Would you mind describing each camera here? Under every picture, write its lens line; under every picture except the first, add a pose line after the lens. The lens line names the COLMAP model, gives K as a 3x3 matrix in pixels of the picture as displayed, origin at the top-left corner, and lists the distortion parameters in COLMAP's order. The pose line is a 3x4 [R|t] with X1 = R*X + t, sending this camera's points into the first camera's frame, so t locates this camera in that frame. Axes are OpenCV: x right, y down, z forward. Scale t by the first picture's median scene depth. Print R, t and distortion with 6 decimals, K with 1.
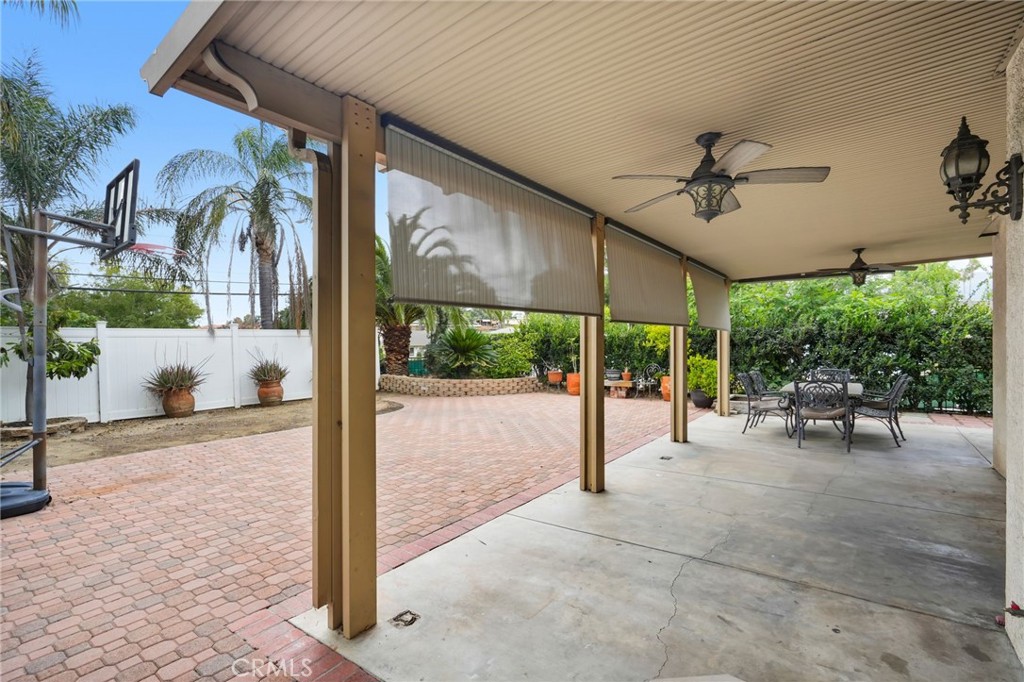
lens RADIAL K [[465.9, 0, 511.0], [0, 465.9, 331.6], [0, 0, 1]] dist [-0.004918, -0.000280]
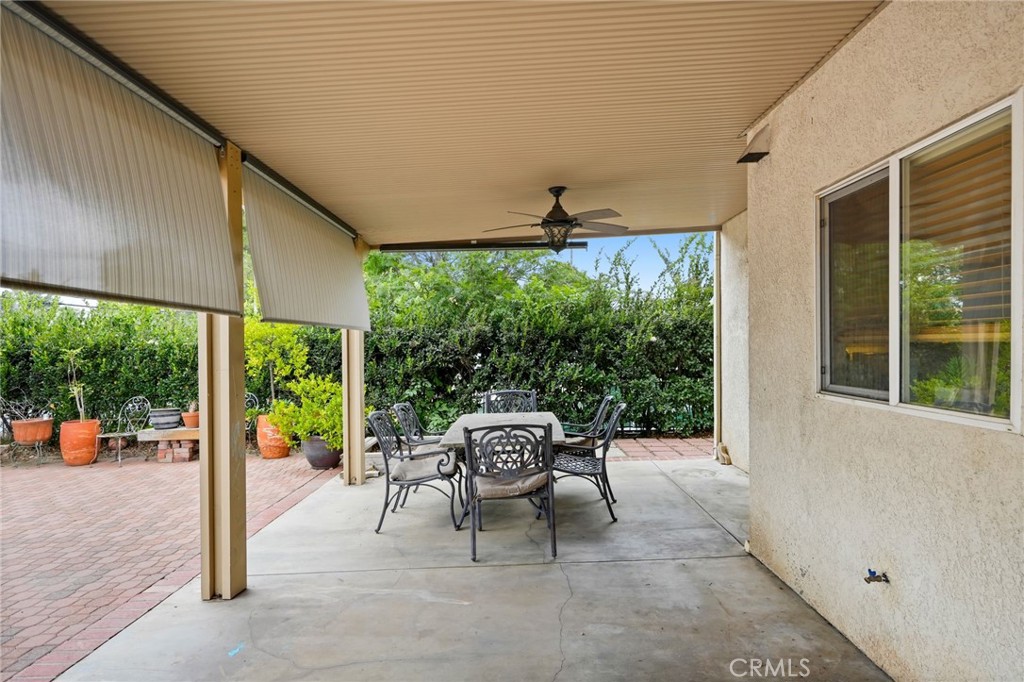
lens RADIAL K [[579.5, 0, 512.1], [0, 579.5, 340.4], [0, 0, 1]] dist [0.001332, 0.000090]
pose [[0.805475, -0.006395, 0.592596, 0.189067], [0.005625, 0.999979, 0.003145, 0.007647], [-0.592604, 0.000800, 0.805494, 0.312888]]
